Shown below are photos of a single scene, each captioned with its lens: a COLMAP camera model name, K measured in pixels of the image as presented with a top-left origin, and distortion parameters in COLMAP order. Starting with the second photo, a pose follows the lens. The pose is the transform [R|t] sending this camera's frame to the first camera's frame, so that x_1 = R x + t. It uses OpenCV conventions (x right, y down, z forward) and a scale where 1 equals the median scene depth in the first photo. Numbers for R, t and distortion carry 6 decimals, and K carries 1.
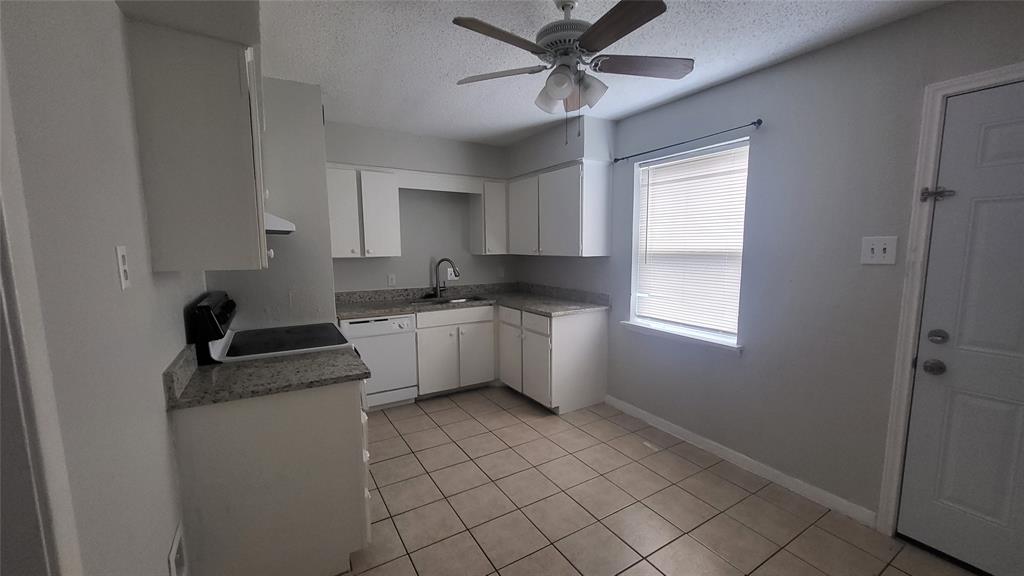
lens RADIAL K [[402.1, 0, 520.6], [0, 402.1, 291.5], [0, 0, 1]] dist [0.000749, 0.000070]
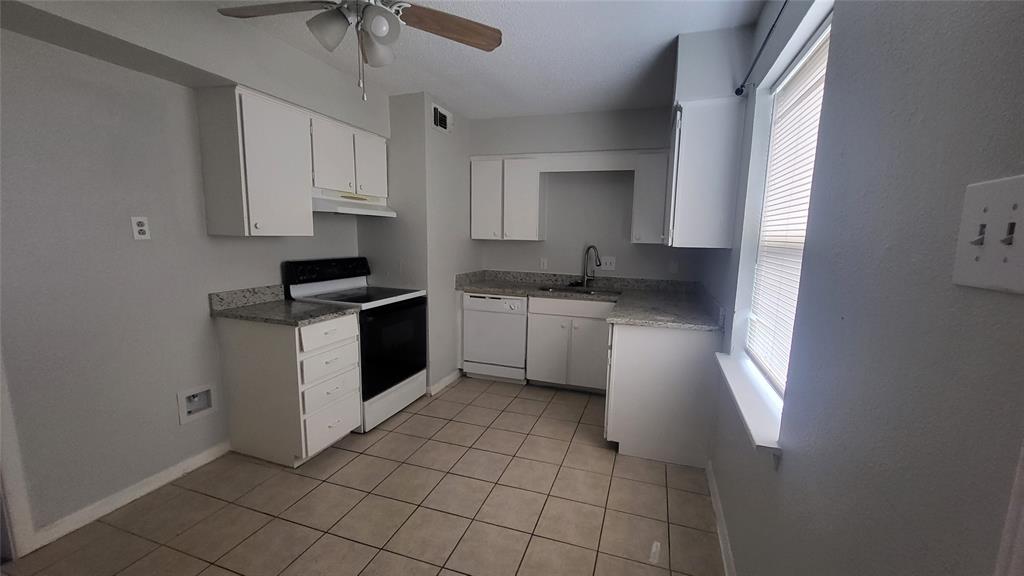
lens RADIAL K [[402.1, 0, 520.6], [0, 402.1, 290.7], [0, 0, 1]] dist [0.000749, 0.000070]
pose [[0.646685, 0.124827, -0.752474, 0.478481], [-0.112195, 0.991355, 0.068033, -0.027956], [0.754461, 0.040428, 0.655099, 0.329307]]
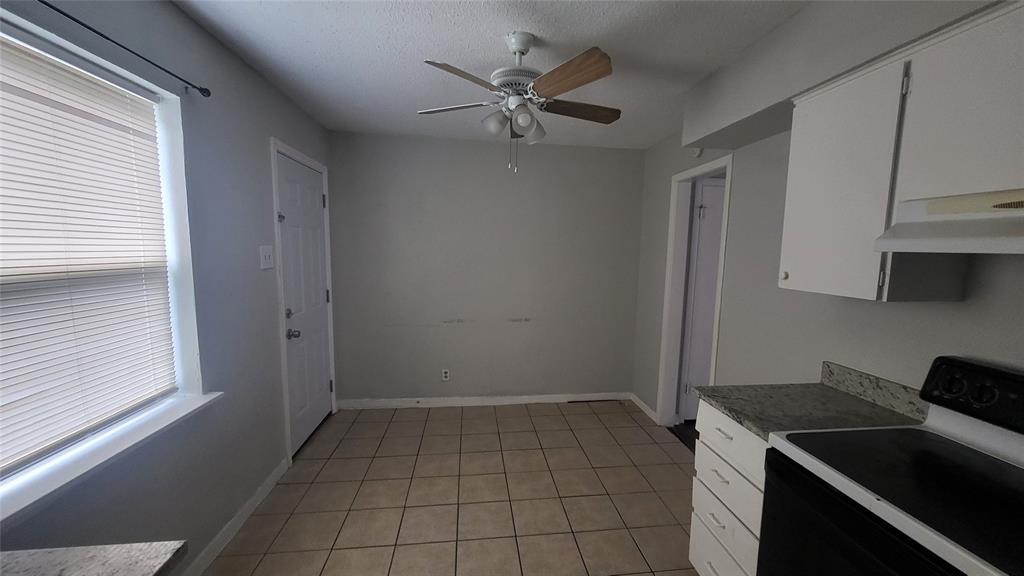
lens RADIAL K [[402.1, 0, 521.9], [0, 402.1, 295.3], [0, 0, 1]] dist [0.000749, 0.000070]
pose [[-0.909961, -0.065023, 0.409563, -0.183243], [0.027450, 0.976020, 0.215943, -0.127930], [-0.413784, 0.207742, -0.886356, 0.979546]]
